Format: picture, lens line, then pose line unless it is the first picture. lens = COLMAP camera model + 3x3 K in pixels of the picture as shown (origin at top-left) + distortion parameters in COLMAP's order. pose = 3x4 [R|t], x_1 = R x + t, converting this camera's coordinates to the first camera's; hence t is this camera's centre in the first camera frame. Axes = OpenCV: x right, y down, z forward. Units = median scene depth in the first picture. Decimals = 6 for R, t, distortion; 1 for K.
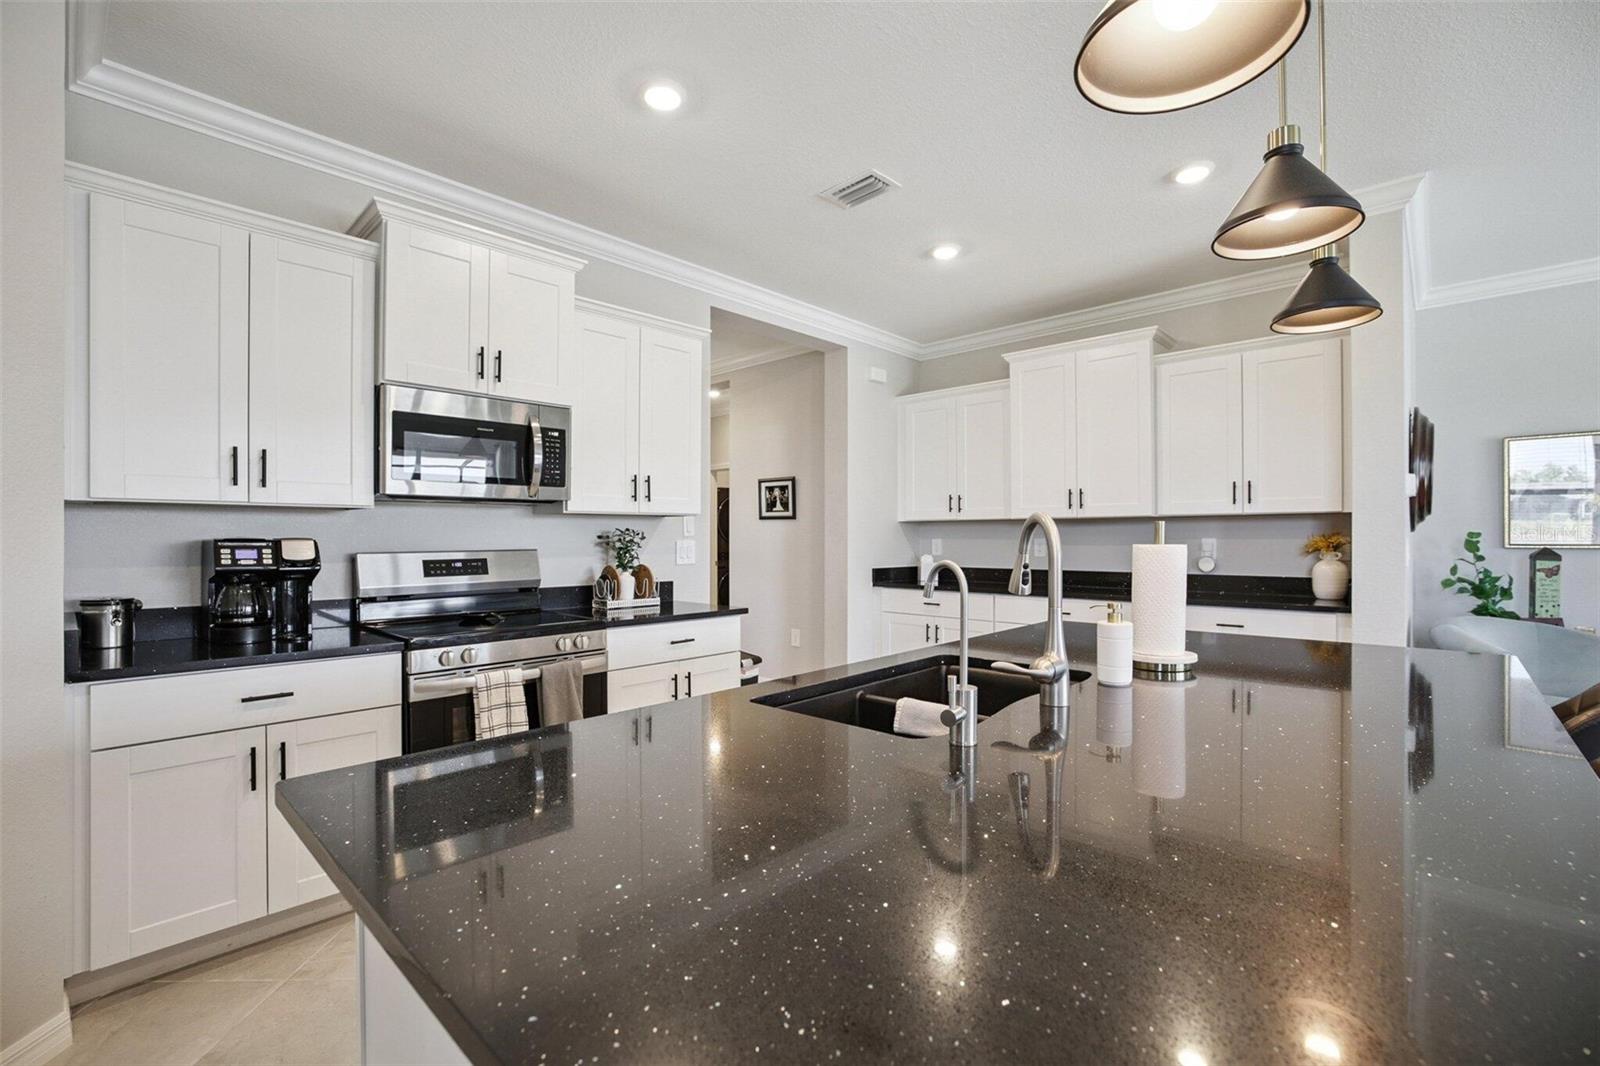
lens RADIAL K [[709.4, 0, 805.4], [0, 709.4, 546.9], [0, 0, 1]] dist [-0.047500, 0.019359]
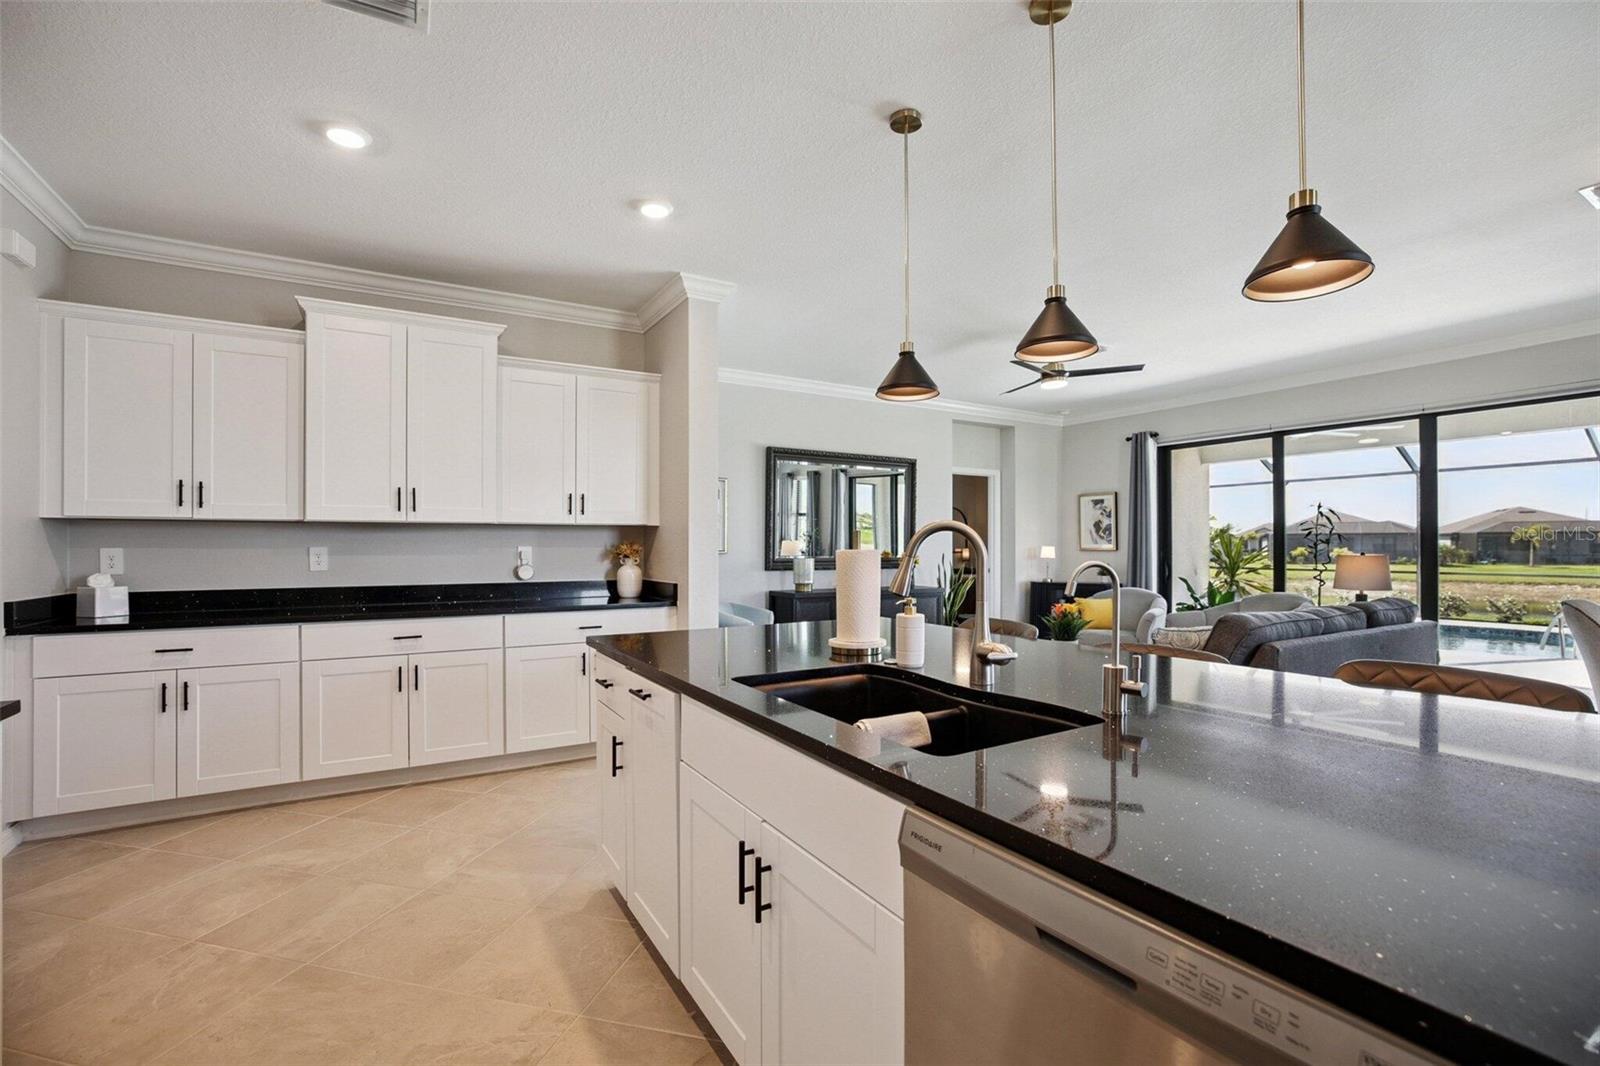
lens RADIAL K [[709.4, 0, 805.4], [0, 709.4, 546.9], [0, 0, 1]] dist [-0.047500, 0.019359]
pose [[0.272903, -0.000365, 0.962042, -0.318738], [0.011063, 0.999935, -0.002759, -0.004746], [-0.961978, 0.011396, 0.272889, 0.350079]]
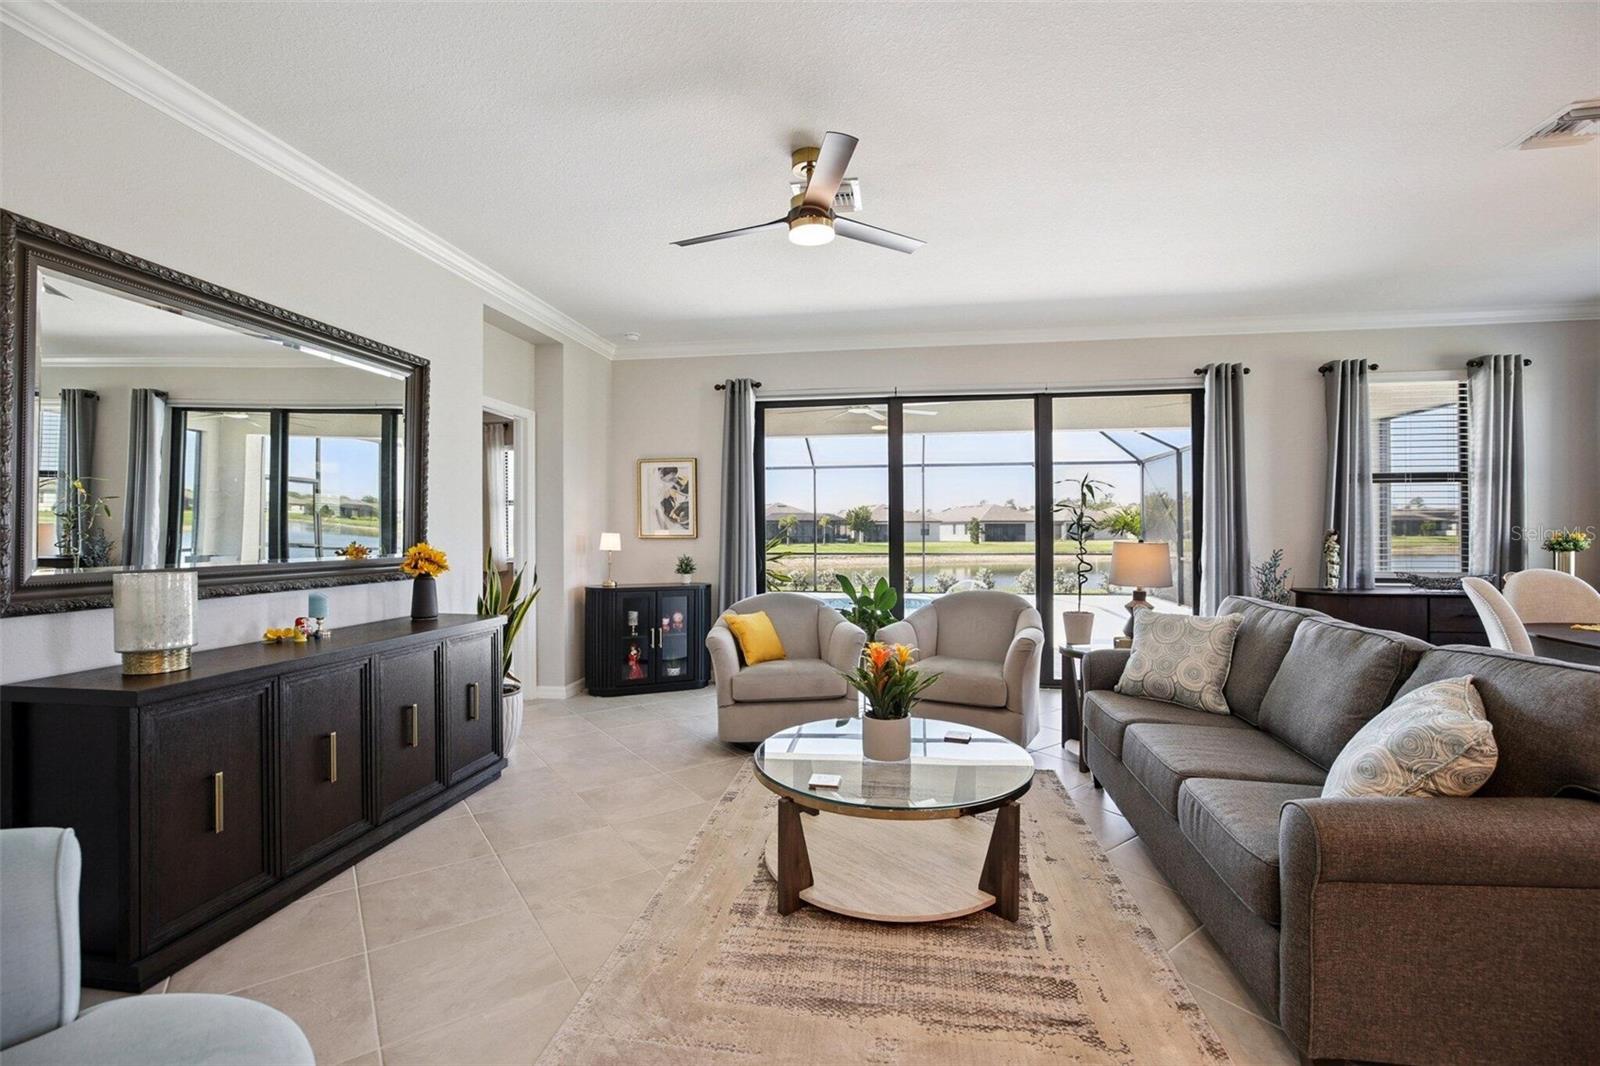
lens RADIAL K [[697.9, 0, 801.0], [0, 697.9, 525.5], [0, 0, 1]] dist [-0.042452, 0.014217]
pose [[-0.560011, 0.008348, 0.828443, 0.513365], [0.013387, 0.999910, -0.001026, -0.012462], [-0.828377, 0.010515, -0.560073, 0.671836]]
